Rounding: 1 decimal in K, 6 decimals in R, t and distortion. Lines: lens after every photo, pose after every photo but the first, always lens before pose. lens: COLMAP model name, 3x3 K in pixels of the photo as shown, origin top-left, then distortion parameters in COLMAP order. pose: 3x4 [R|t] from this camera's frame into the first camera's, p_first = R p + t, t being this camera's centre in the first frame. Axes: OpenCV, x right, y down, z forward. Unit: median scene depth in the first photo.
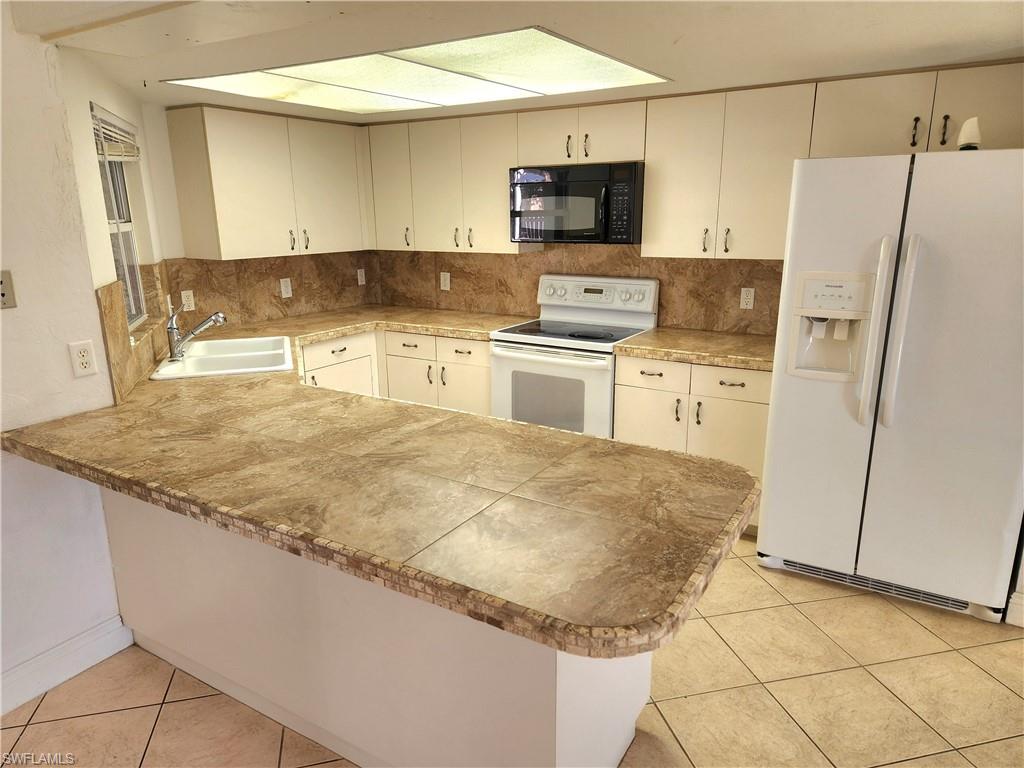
lens RADIAL K [[683.9, 0, 516.8], [0, 683.9, 386.6], [0, 0, 1]] dist [0.072221, -0.059989]
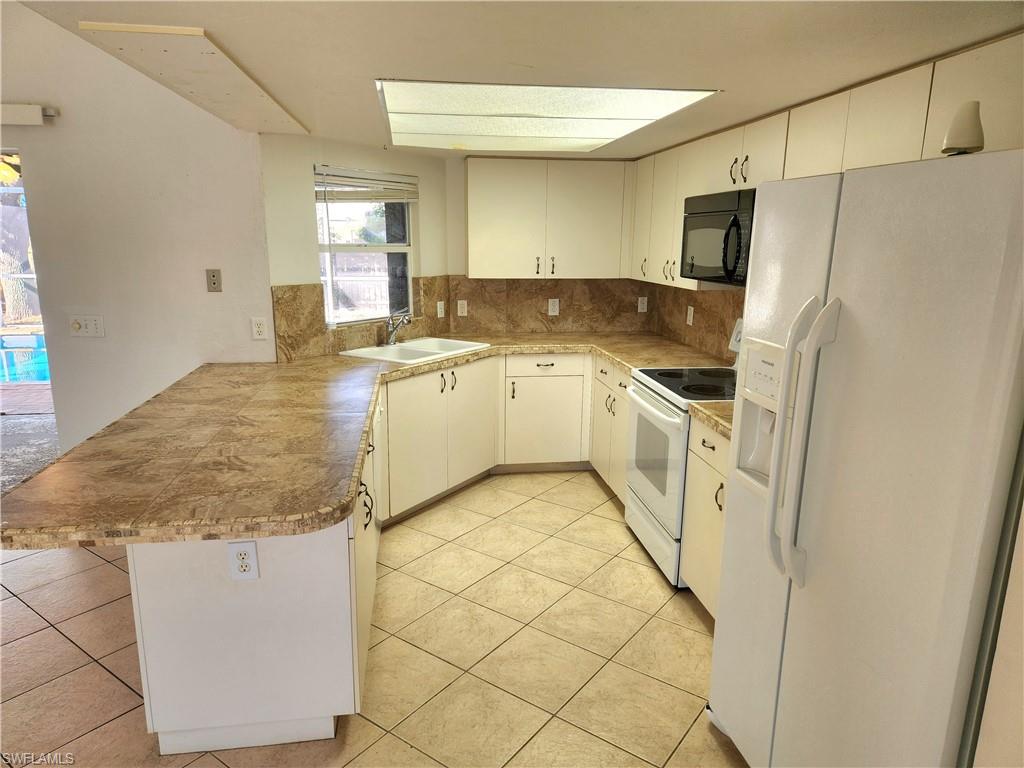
lens RADIAL K [[683.9, 0, 516.9], [0, 683.9, 397.5], [0, 0, 1]] dist [0.072221, -0.059989]
pose [[0.640586, 0.192693, -0.743316, 0.622262], [-0.209672, 0.975111, 0.072088, -0.081581], [0.738706, 0.109674, 0.665045, 0.268080]]
